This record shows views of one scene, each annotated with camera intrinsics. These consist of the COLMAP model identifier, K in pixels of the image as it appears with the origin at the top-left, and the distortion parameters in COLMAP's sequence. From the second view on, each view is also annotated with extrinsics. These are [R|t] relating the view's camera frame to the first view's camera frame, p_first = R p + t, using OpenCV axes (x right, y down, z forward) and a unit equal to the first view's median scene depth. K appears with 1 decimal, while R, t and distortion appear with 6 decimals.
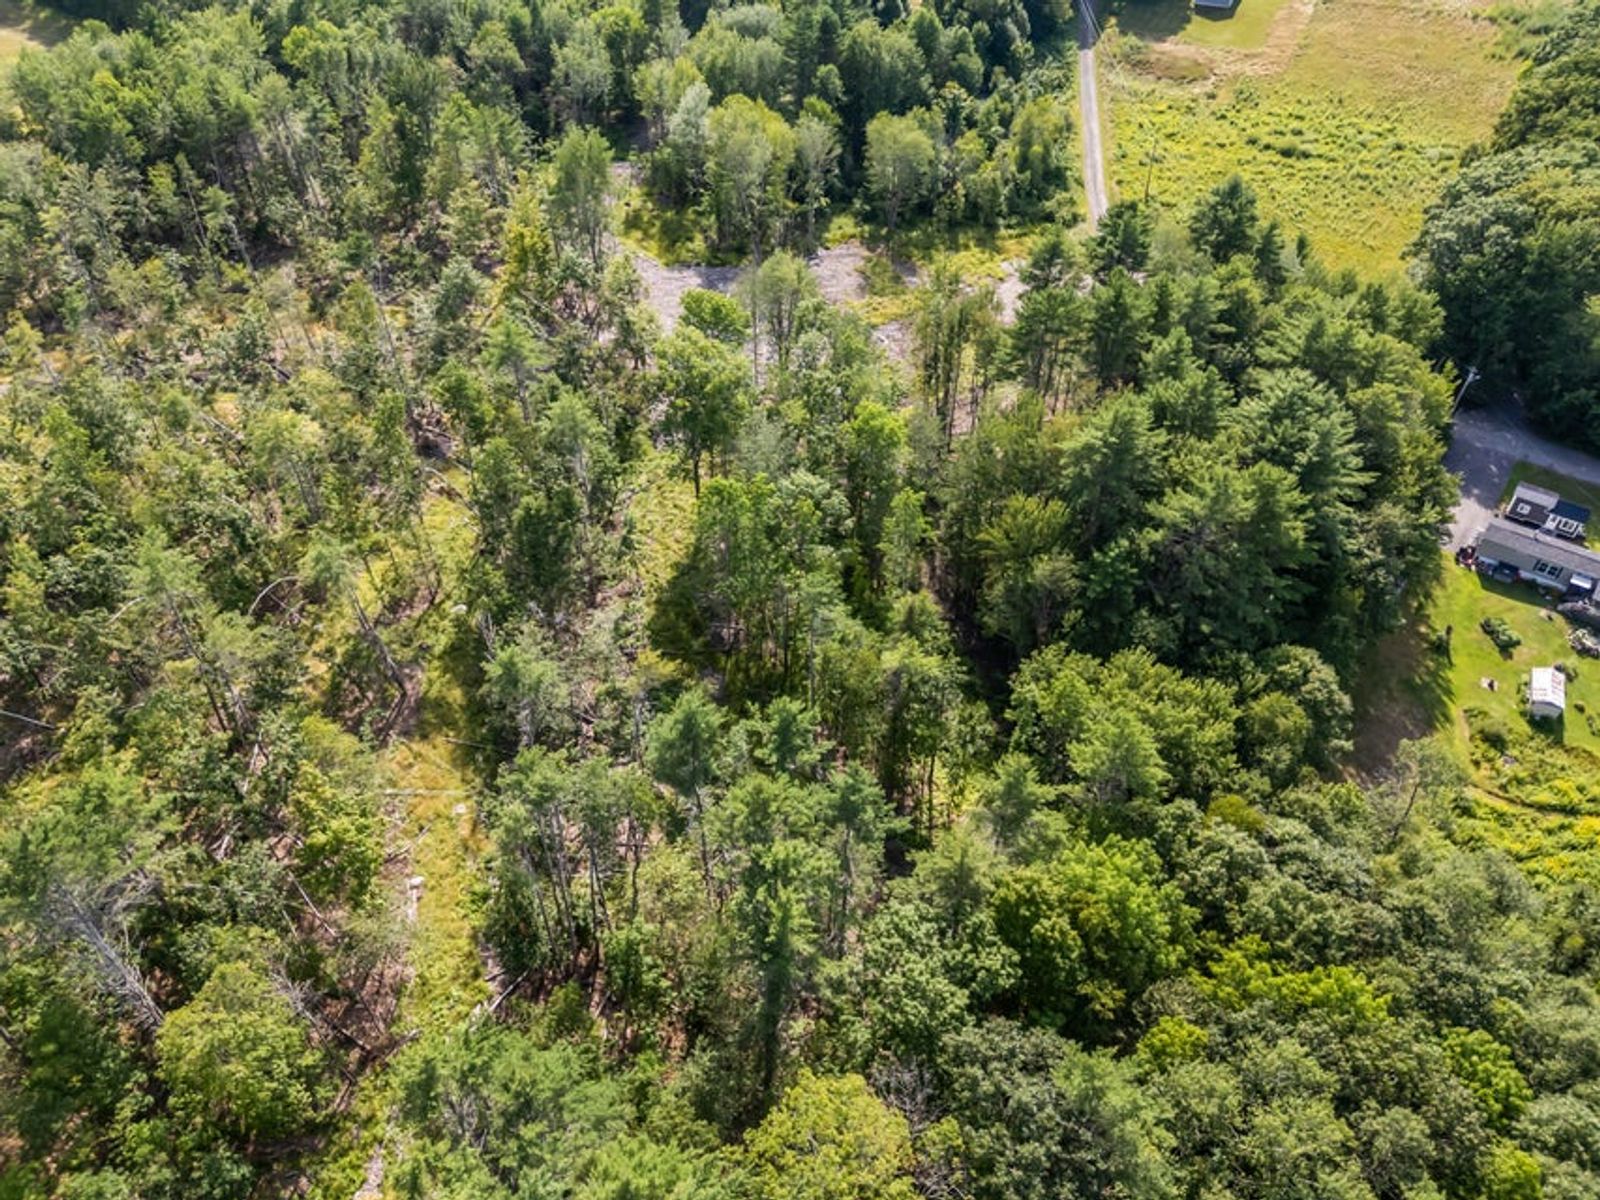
lens RADIAL K [[1231.2, 0, 793.7], [0, 1231.2, 601.5], [0, 0, 1]] dist [0.057446, -0.043869]
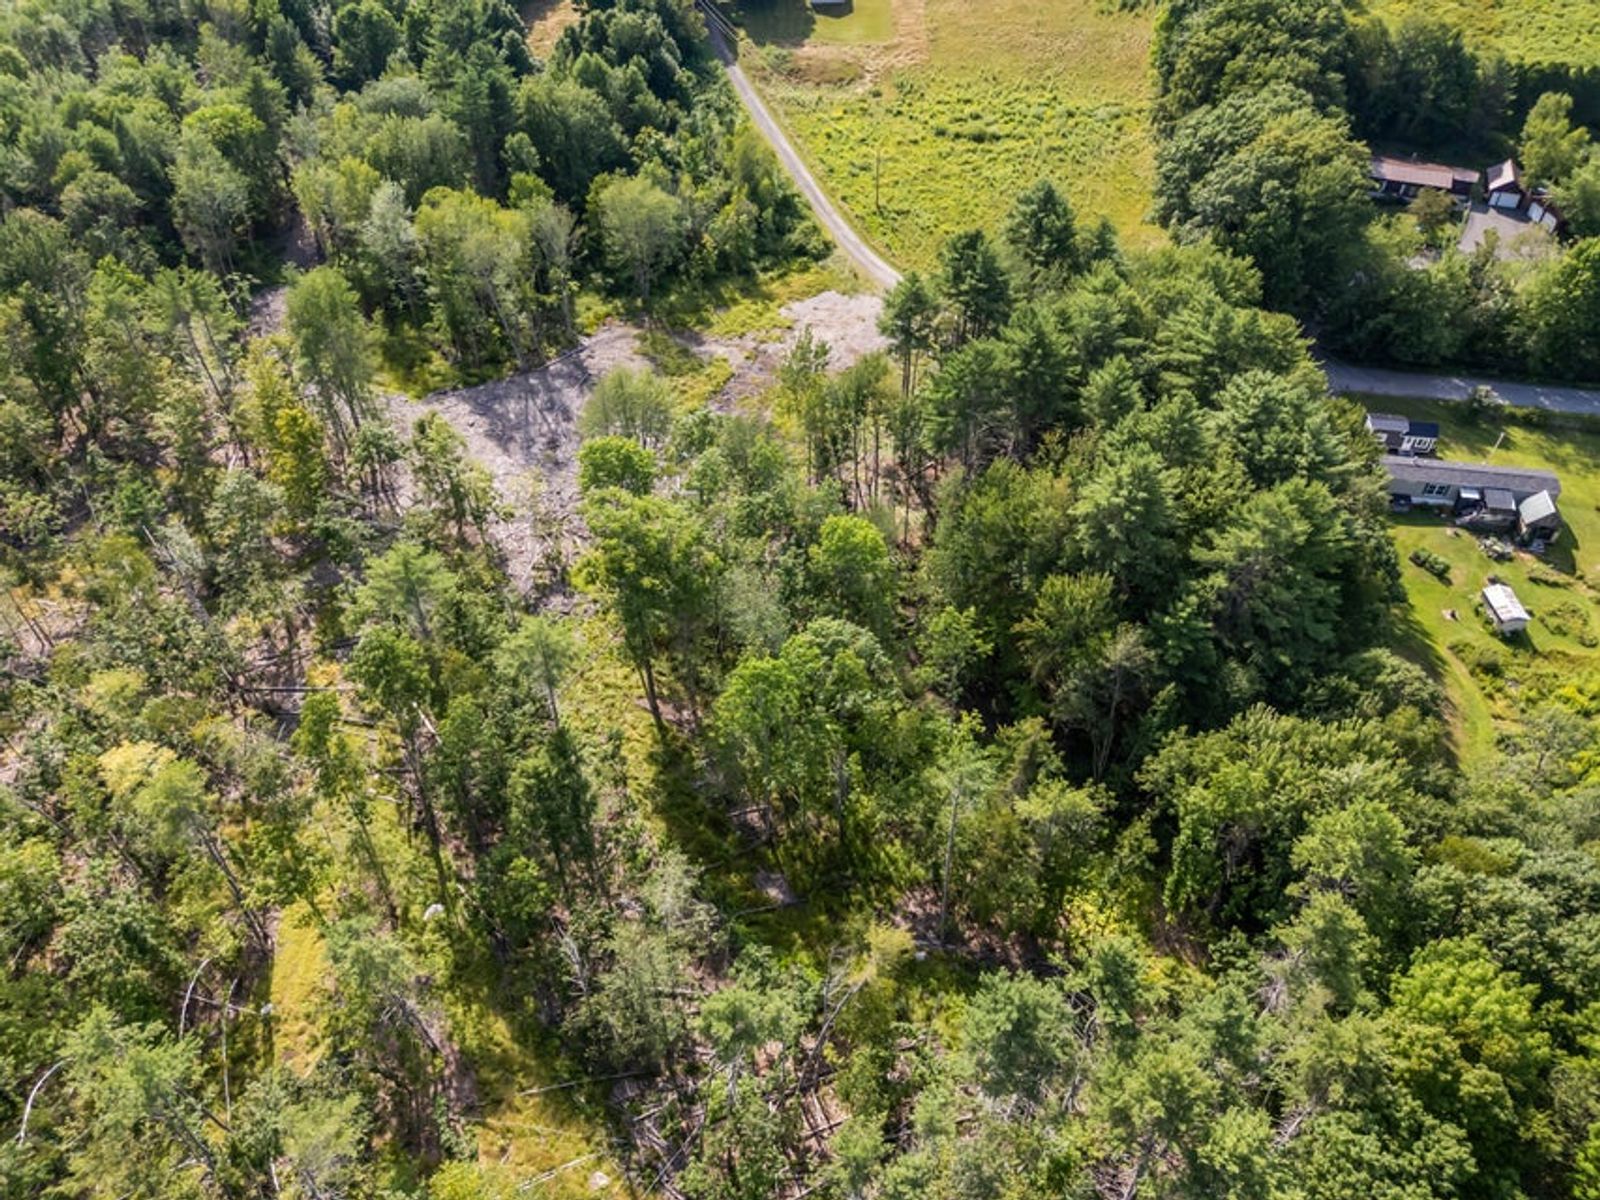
lens RADIAL K [[1231.2, 0, 801.8], [0, 1231.2, 598.3], [0, 0, 1]] dist [0.057446, -0.043869]
pose [[0.904019, -0.294816, 0.309568, -0.217786], [0.294295, 0.954430, 0.049530, -0.136730], [-0.310063, 0.046329, 0.949587, 0.153531]]
